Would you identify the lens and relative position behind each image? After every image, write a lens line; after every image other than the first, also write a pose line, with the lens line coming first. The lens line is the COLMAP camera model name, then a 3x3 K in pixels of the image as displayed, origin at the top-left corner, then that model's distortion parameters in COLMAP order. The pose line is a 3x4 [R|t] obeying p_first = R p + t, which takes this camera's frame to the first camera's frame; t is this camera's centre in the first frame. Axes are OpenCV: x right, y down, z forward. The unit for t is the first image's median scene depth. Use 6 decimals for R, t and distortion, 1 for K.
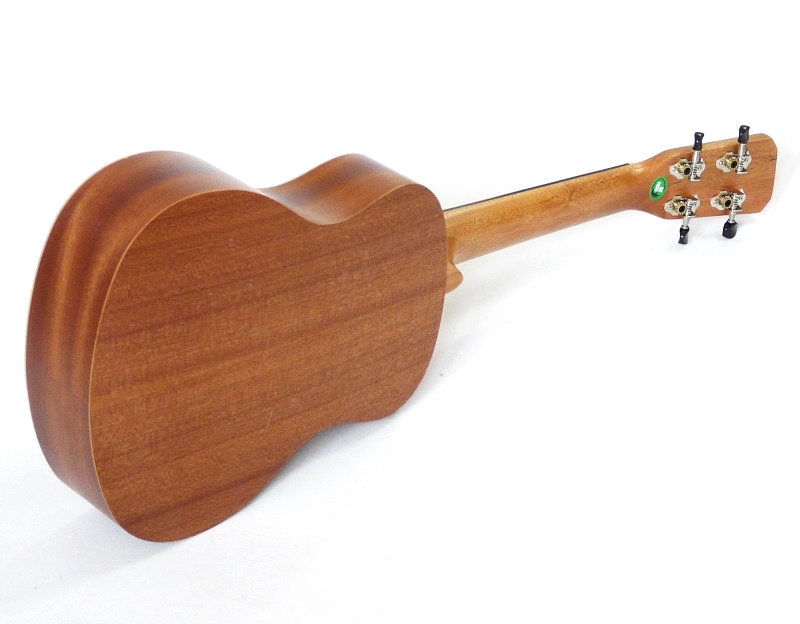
lens RADIAL K [[1712.8, 0, 400.4], [0, 1712.8, 311.8], [0, 0, 1]] dist [0.123470, 0.000000]
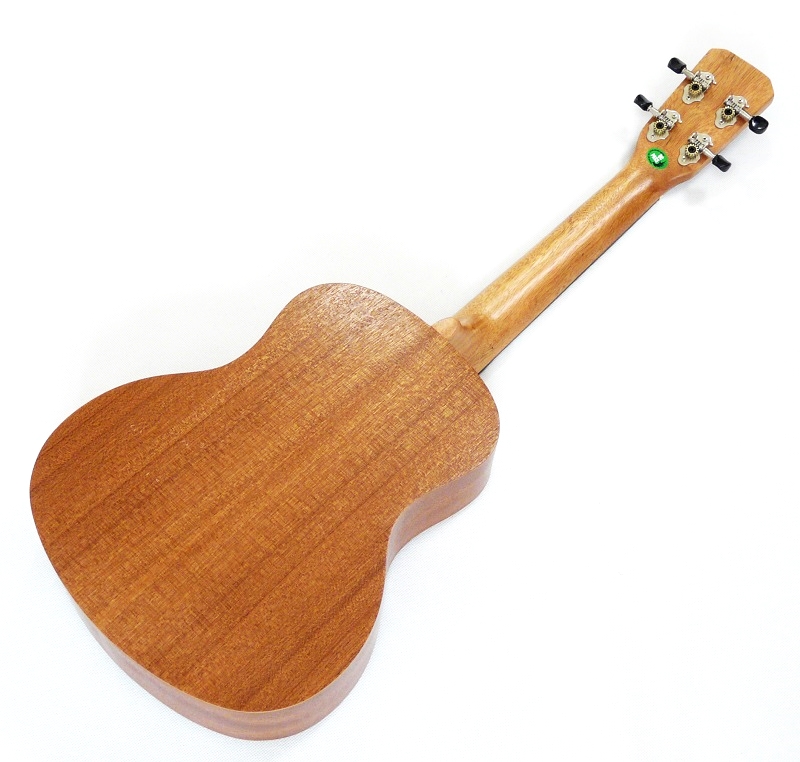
lens RADIAL K [[1147.5, 0, 399.8], [0, 1147.5, 381.8], [0, 0, 1]] dist [0.008515, 0.000000]
pose [[0.529340, -0.804513, -0.269367, 0.199255], [0.542433, 0.565051, -0.621678, 0.467157], [0.652354, 0.182966, 0.735498, 0.577939]]
